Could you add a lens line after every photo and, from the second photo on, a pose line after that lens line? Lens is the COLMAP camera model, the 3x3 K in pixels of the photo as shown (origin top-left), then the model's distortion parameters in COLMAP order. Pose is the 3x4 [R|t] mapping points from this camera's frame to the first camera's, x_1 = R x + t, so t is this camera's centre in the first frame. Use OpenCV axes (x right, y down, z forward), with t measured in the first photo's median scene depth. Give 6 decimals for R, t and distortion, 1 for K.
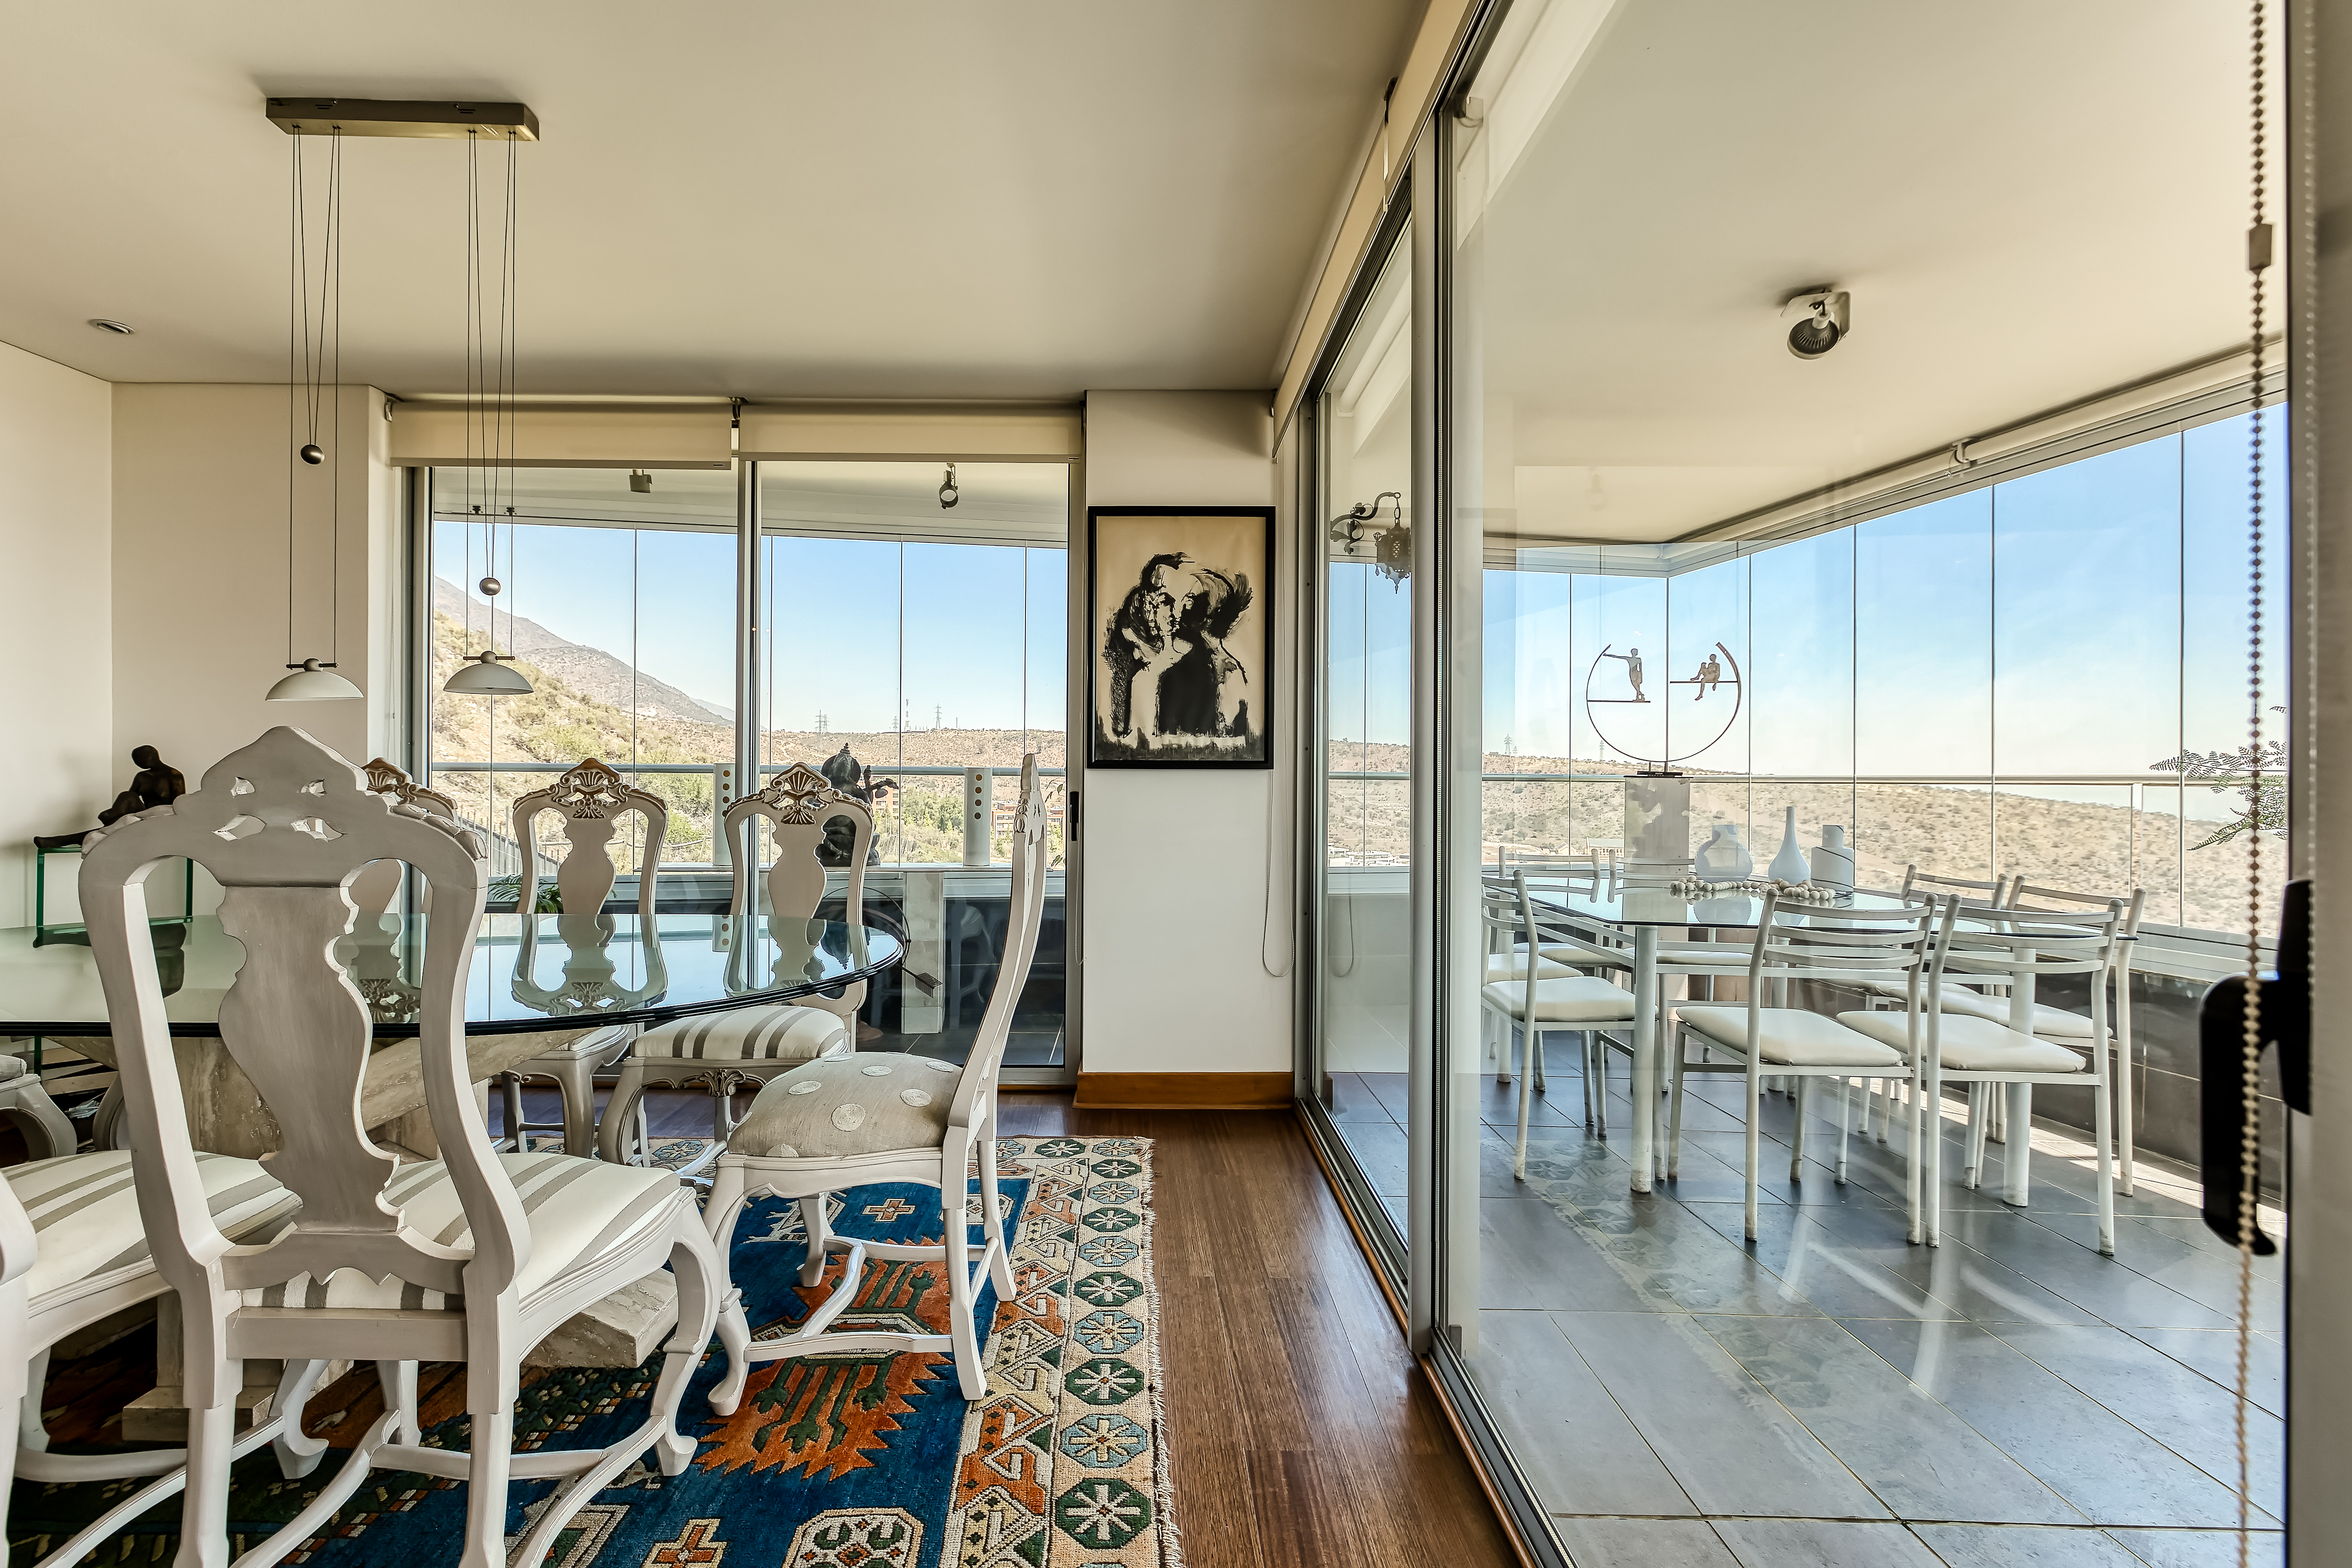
lens RADIAL K [[1012.4, 0, 1158.0], [0, 1012.4, 778.2], [0, 0, 1]] dist [0.009165, 0.000219]
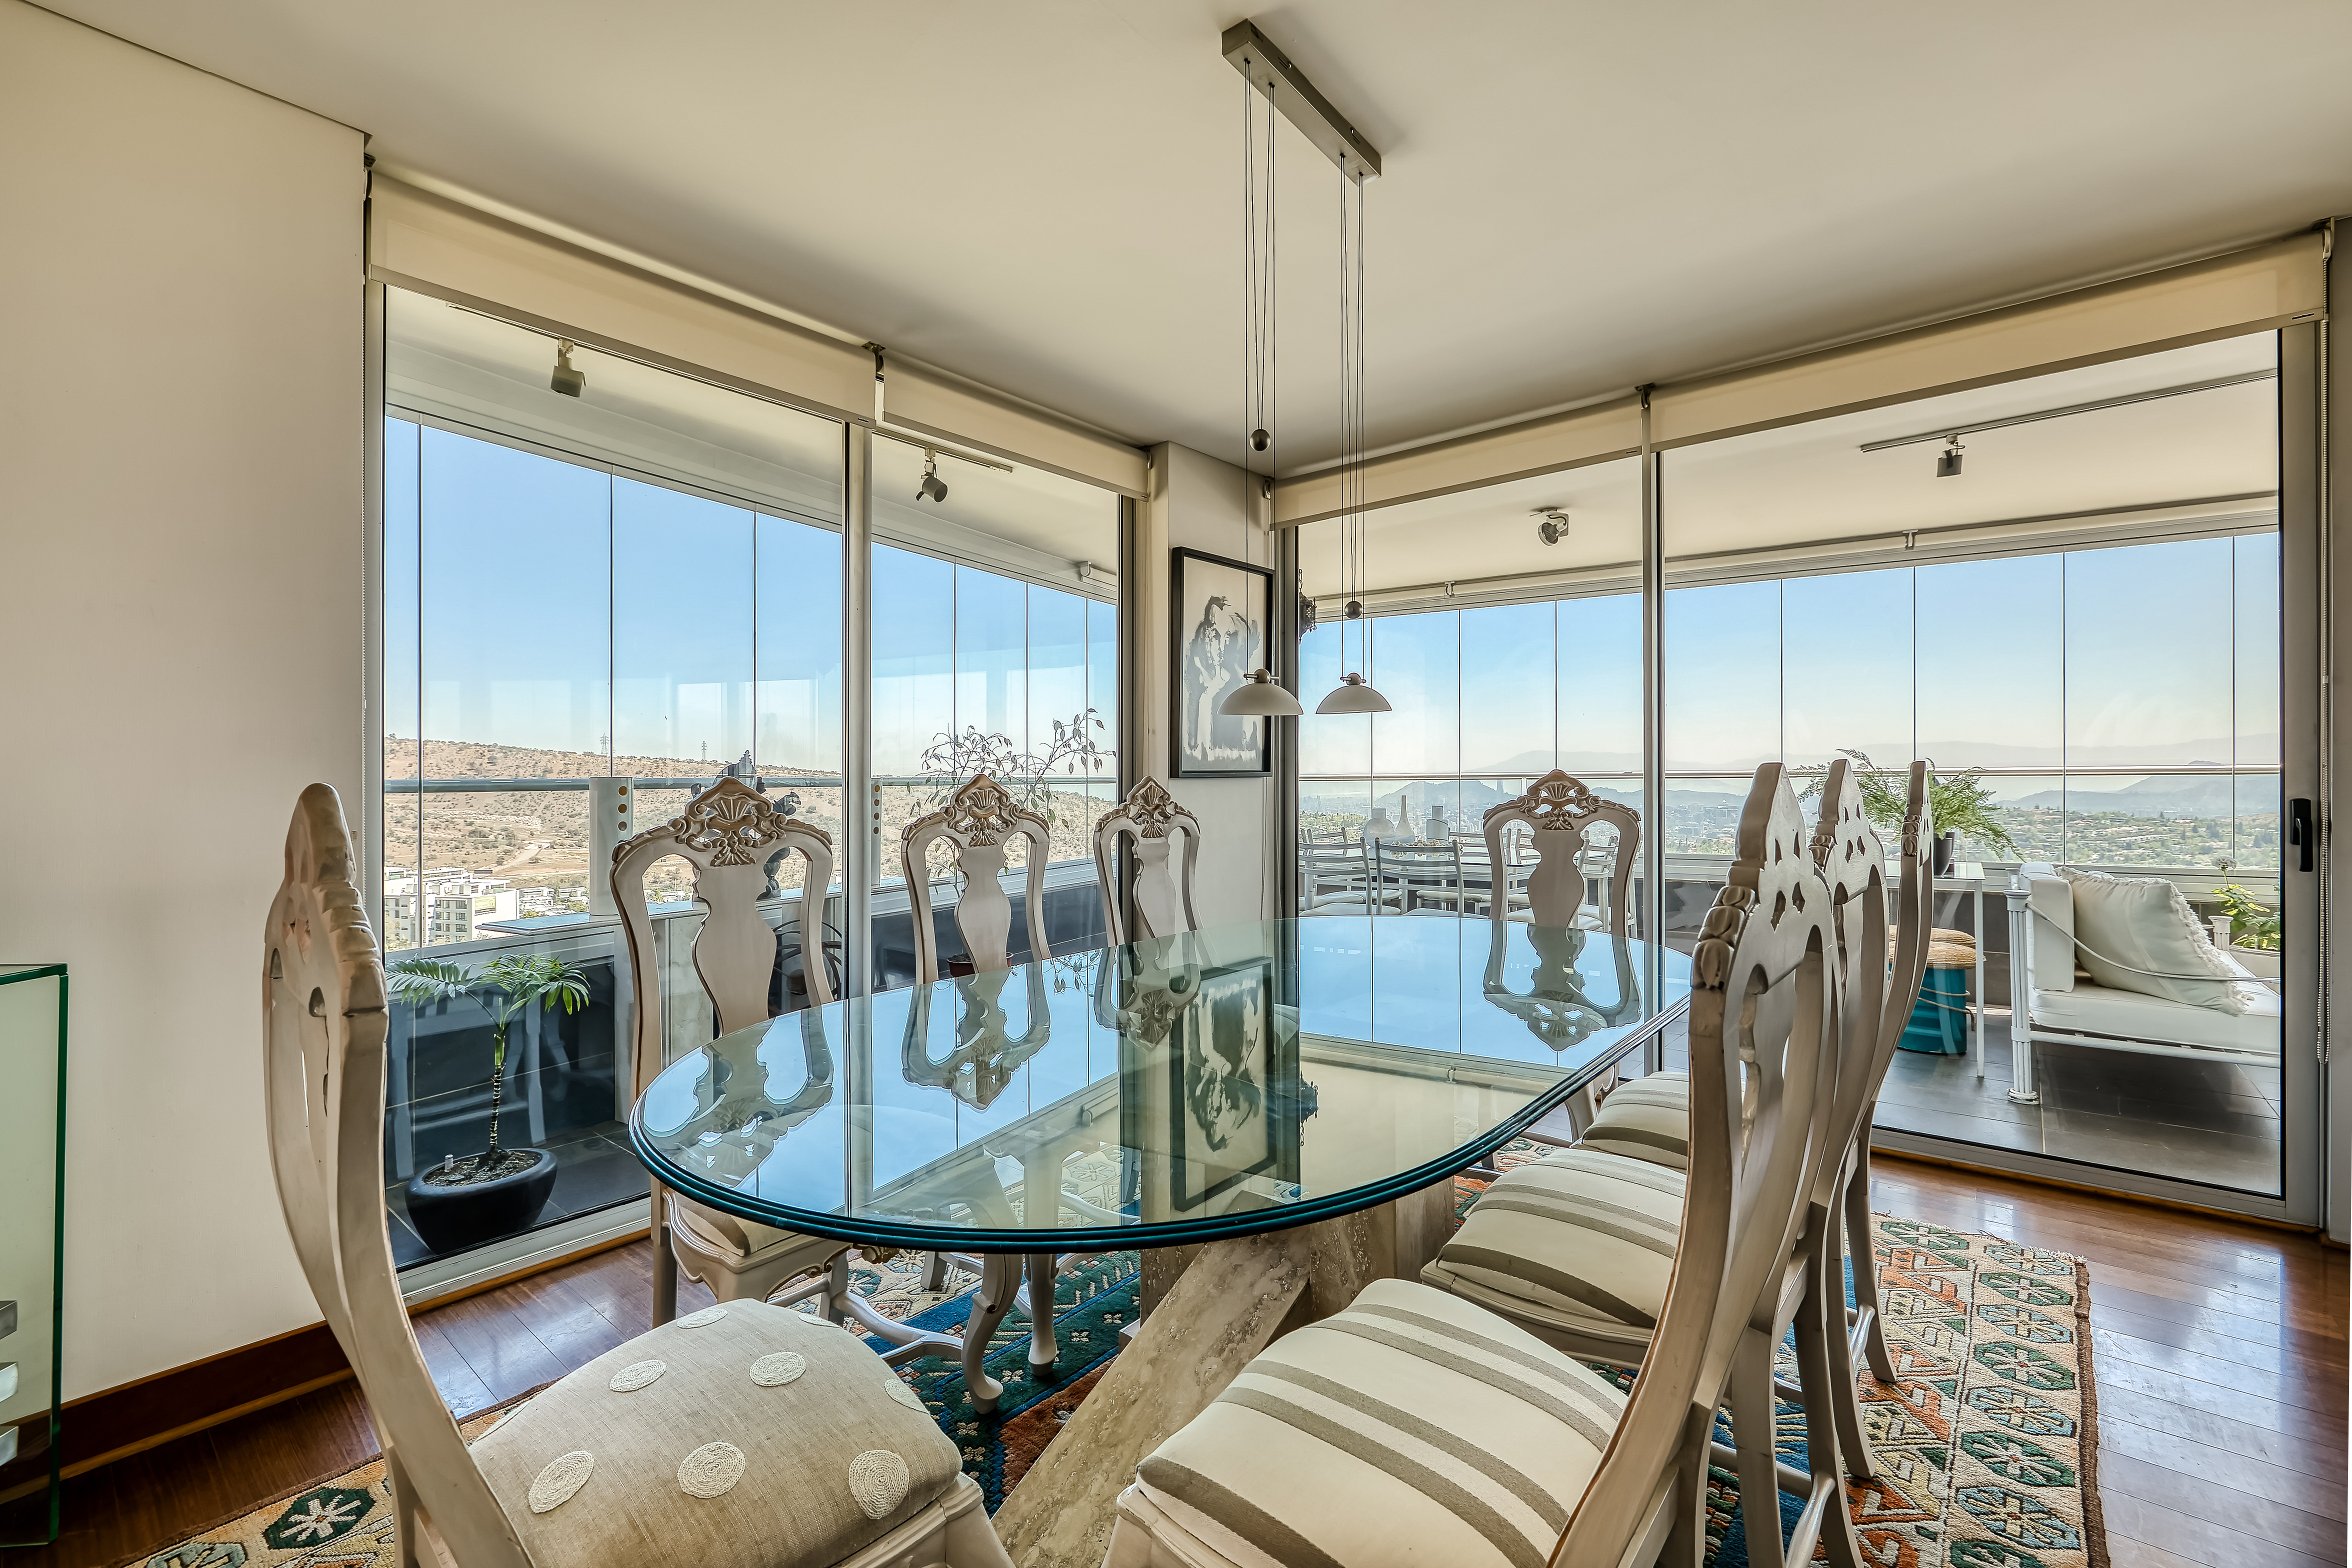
lens RADIAL K [[1012.4, 0, 1163.5], [0, 1012.4, 787.8], [0, 0, 1]] dist [0.009165, 0.000219]
pose [[0.649391, -0.021819, 0.760142, -0.936070], [0.014377, 0.999762, 0.016415, -0.017595], [-0.760319, 0.000269, 0.649550, 0.277404]]
